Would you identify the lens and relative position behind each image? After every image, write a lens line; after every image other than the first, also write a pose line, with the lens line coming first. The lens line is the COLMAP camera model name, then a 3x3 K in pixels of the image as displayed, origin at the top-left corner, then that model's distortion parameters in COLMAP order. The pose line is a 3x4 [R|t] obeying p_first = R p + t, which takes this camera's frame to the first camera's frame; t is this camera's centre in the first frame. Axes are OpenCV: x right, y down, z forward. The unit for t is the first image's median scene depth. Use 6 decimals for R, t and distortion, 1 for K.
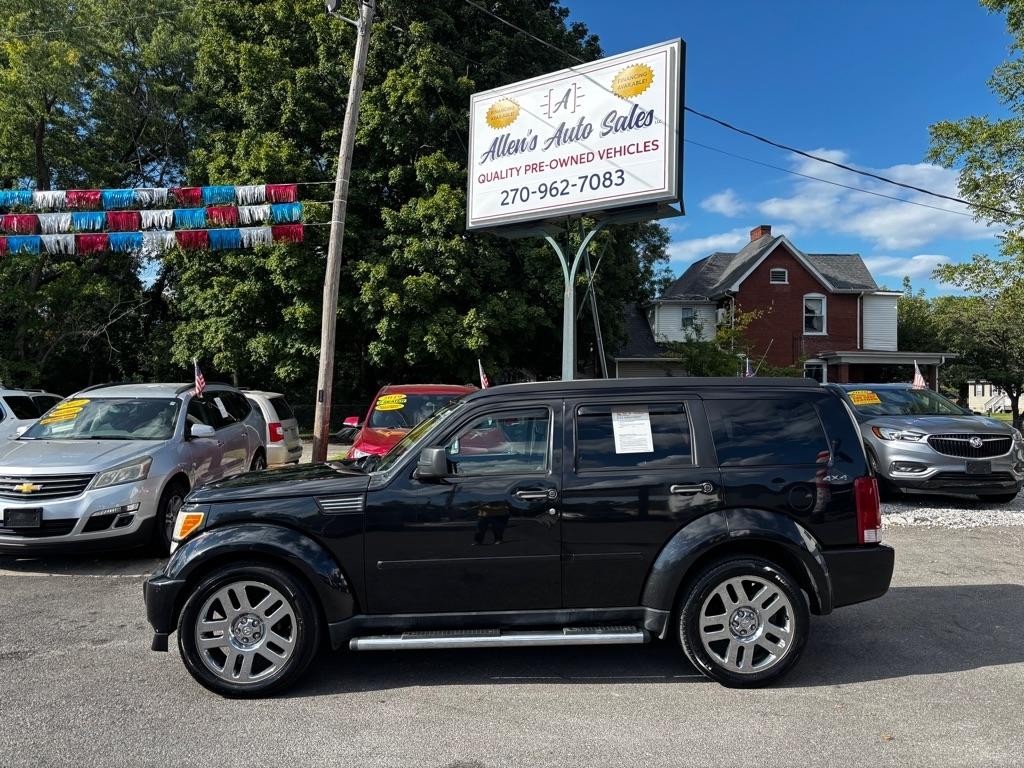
lens RADIAL K [[792.9, 0, 518.8], [0, 792.9, 383.4], [0, 0, 1]] dist [0.037390, -0.034079]
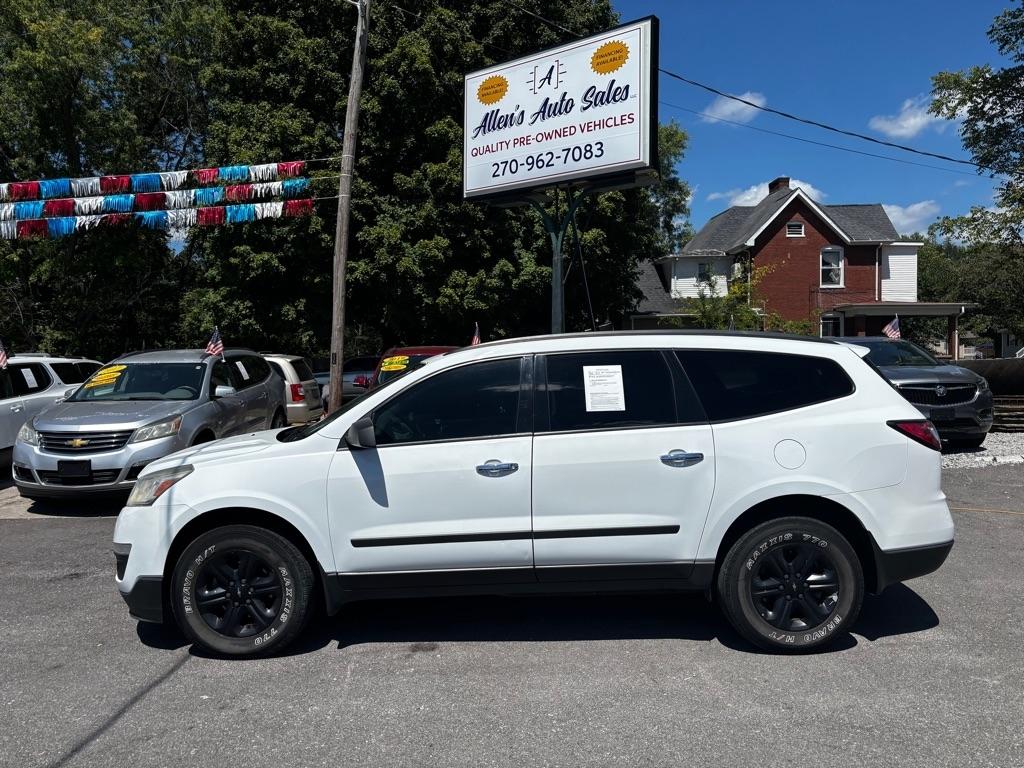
lens RADIAL K [[796.4, 0, 512.0], [0, 796.4, 384.0], [0, 0, 1]] dist [0.018239, -0.009772]
pose [[0.998886, -0.016788, -0.044097, 0.048436], [0.019110, 0.998424, 0.052772, -0.002378], [0.043141, -0.053556, 0.997632, -0.088487]]
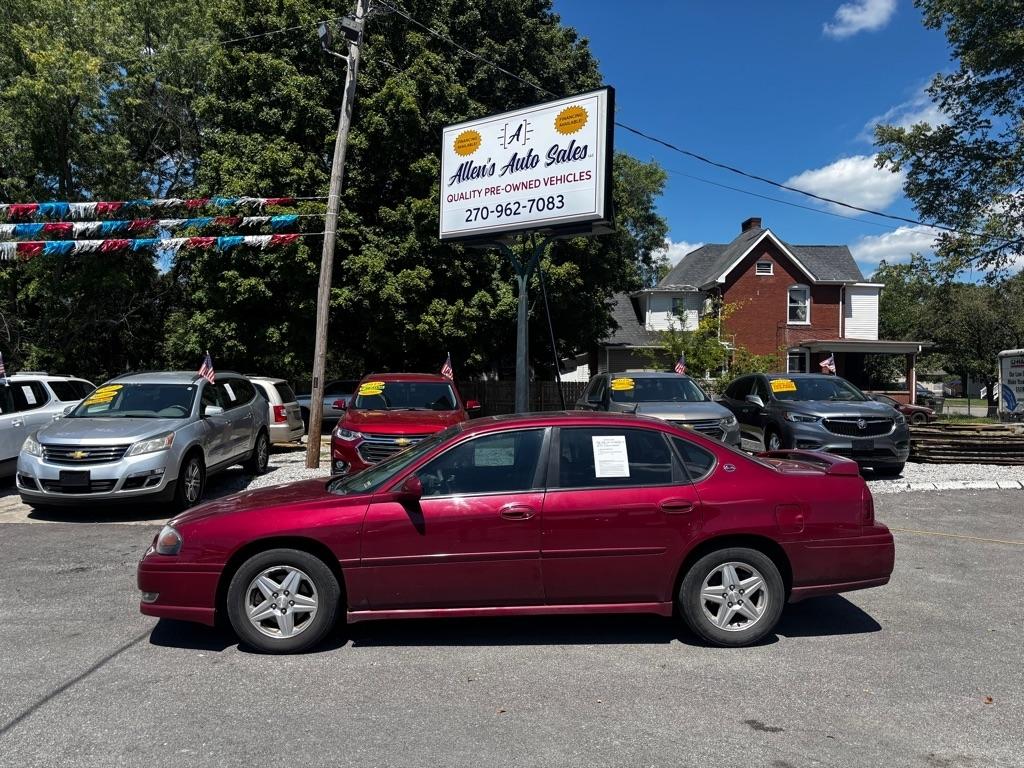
lens RADIAL K [[792.9, 0, 518.8], [0, 792.9, 383.4], [0, 0, 1]] dist [0.037390, -0.034079]
pose [[0.999886, 0.003692, -0.014628, 0.077843], [-0.003411, 0.999810, 0.019198, -0.007306], [0.014696, -0.019146, 0.999709, -0.189675]]
